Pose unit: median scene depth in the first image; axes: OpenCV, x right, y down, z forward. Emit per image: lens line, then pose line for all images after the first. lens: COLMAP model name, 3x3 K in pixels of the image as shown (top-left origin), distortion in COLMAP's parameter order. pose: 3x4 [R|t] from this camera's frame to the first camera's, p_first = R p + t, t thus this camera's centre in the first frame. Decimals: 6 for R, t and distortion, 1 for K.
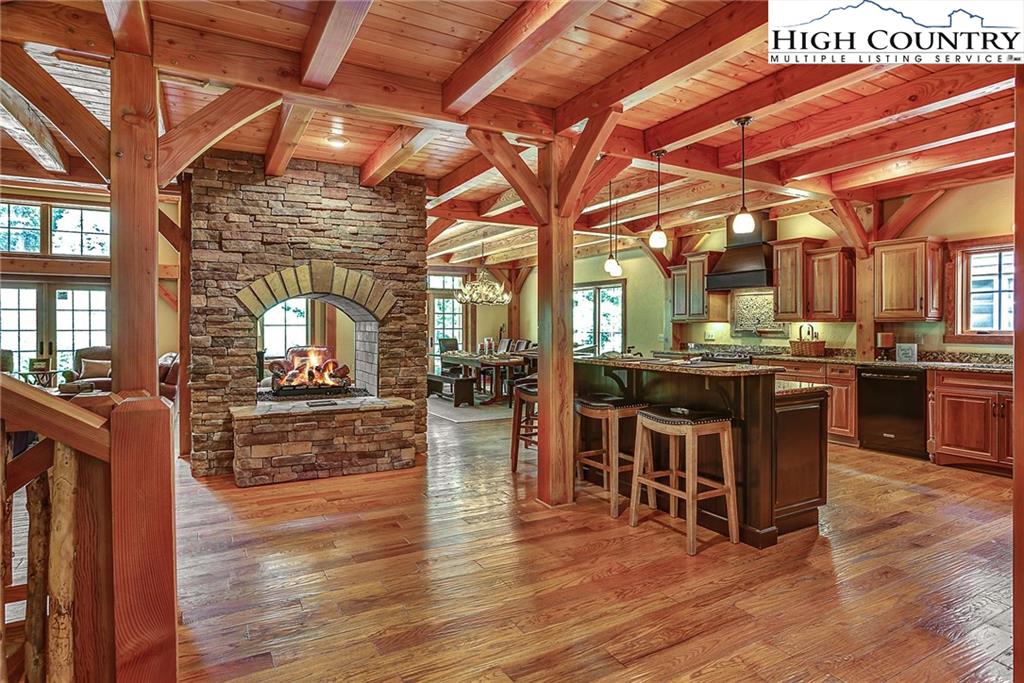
lens RADIAL K [[561.4, 0, 511.9], [0, 561.4, 334.2], [0, 0, 1]] dist [-0.000101, -0.000012]
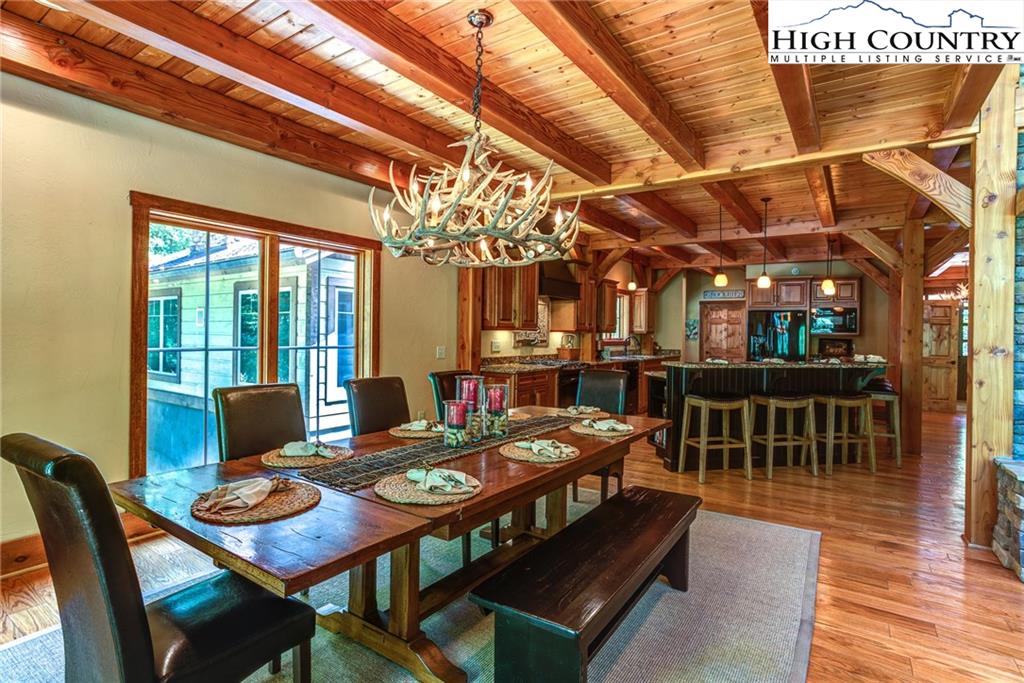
lens RADIAL K [[490.5, 0, 539.8], [0, 490.5, 334.3], [0, 0, 1]] dist [-0.019434, 0.001693]
pose [[-0.468464, -0.003343, 0.883476, -0.326213], [0.000138, 0.999993, 0.003858, -0.019293], [-0.883483, 0.001929, -0.468460, 1.385538]]
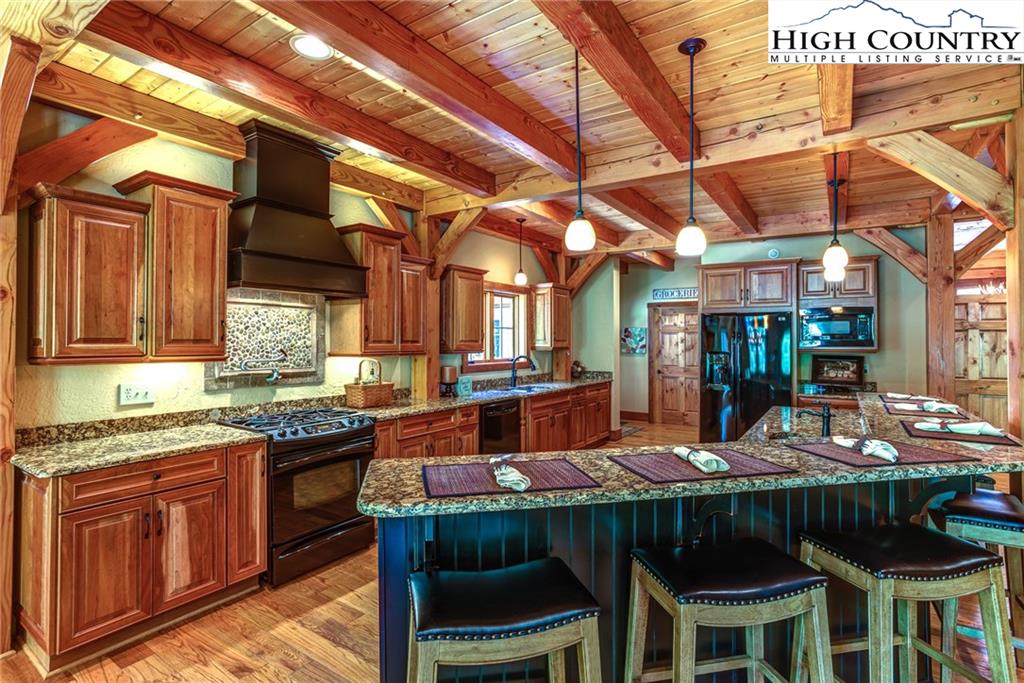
lens RADIAL K [[490.5, 0, 515.4], [0, 490.5, 338.3], [0, 0, 1]] dist [-0.019434, 0.001693]
pose [[-0.456285, 0.012028, 0.889752, -0.069362], [0.014247, 0.999879, -0.006210, -0.032956], [-0.889720, 0.009843, -0.456401, 0.999584]]
